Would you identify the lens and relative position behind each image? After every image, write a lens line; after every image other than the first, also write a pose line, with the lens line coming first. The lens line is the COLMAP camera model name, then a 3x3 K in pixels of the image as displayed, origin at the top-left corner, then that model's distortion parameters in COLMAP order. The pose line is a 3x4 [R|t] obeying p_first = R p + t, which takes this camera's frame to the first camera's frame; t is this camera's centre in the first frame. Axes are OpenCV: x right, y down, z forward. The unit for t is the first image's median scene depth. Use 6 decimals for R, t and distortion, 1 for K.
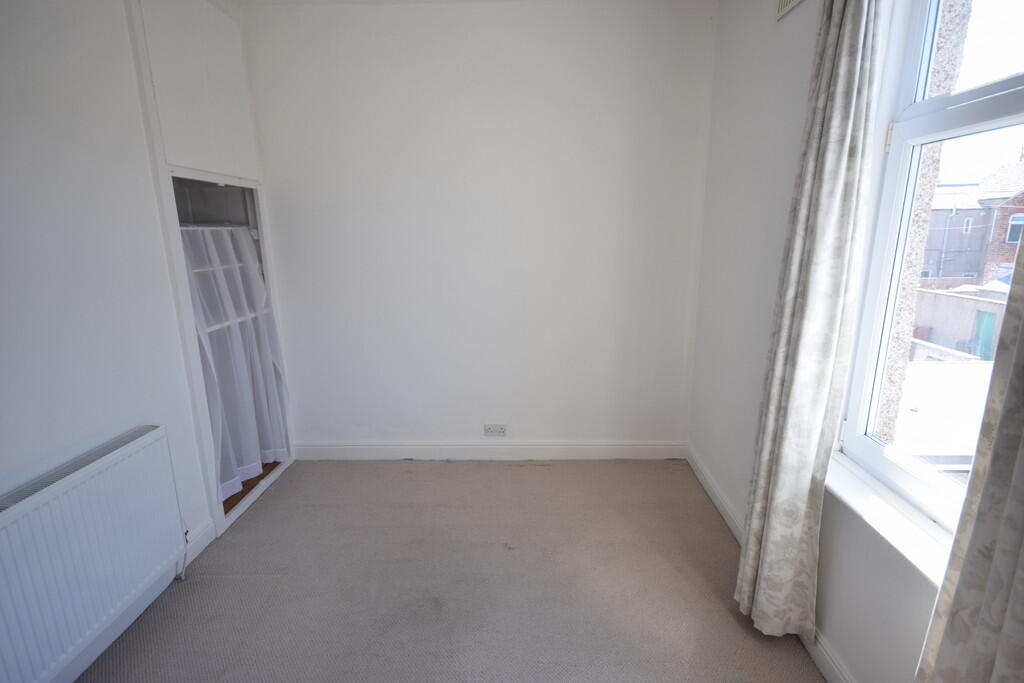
lens RADIAL K [[491.0, 0, 512.7], [0, 491.0, 341.8], [0, 0, 1]] dist [0.011710, -0.003307]
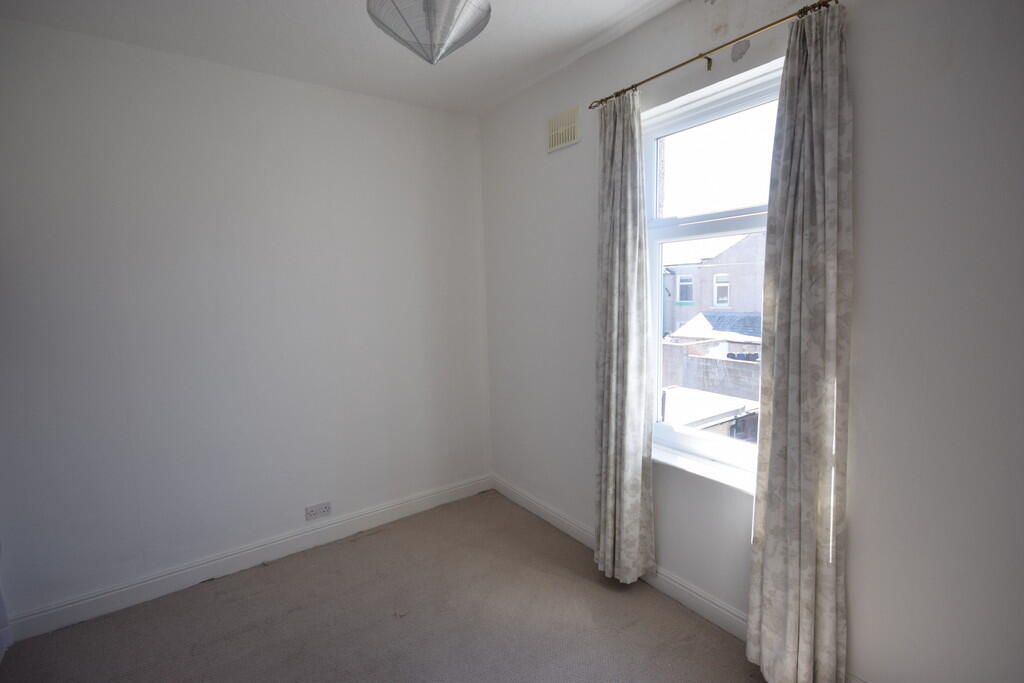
lens RADIAL K [[491.0, 0, 506.6], [0, 491.0, 343.7], [0, 0, 1]] dist [0.011710, -0.003307]
pose [[0.787821, -0.076397, 0.611148, -0.565424], [0.153824, 0.985238, -0.075132, -0.010237], [-0.596386, 0.153200, 0.787943, 0.031883]]
